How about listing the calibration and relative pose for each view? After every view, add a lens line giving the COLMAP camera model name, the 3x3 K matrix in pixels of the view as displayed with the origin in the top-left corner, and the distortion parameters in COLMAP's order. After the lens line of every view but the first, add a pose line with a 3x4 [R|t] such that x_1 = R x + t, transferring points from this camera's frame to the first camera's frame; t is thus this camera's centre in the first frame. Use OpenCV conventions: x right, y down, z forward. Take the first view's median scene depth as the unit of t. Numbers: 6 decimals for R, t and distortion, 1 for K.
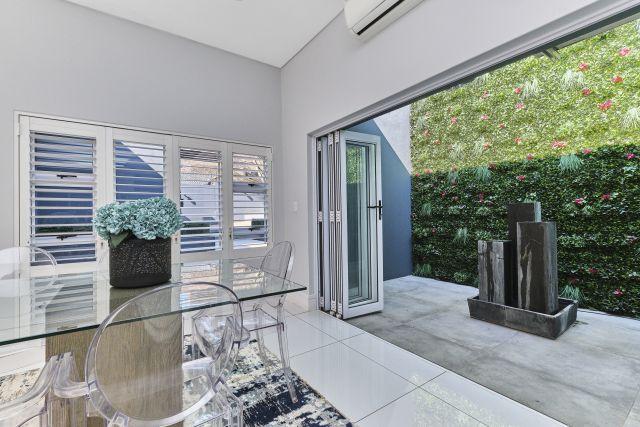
lens RADIAL K [[285.5, 0, 321.3], [0, 285.5, 213.6], [0, 0, 1]] dist [-0.003296, -0.000567]
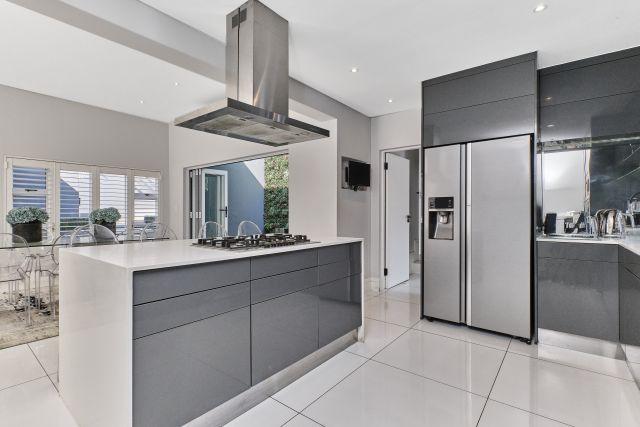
lens RADIAL K [[300.3, 0, 319.0], [0, 300.3, 213.5], [0, 0, 1]] dist [-0.000245, 0.000375]
pose [[0.954404, 0.015644, 0.298108, 0.193359], [-0.017595, 0.999838, 0.003861, -0.018892], [-0.297999, -0.008930, 0.954524, -0.975118]]
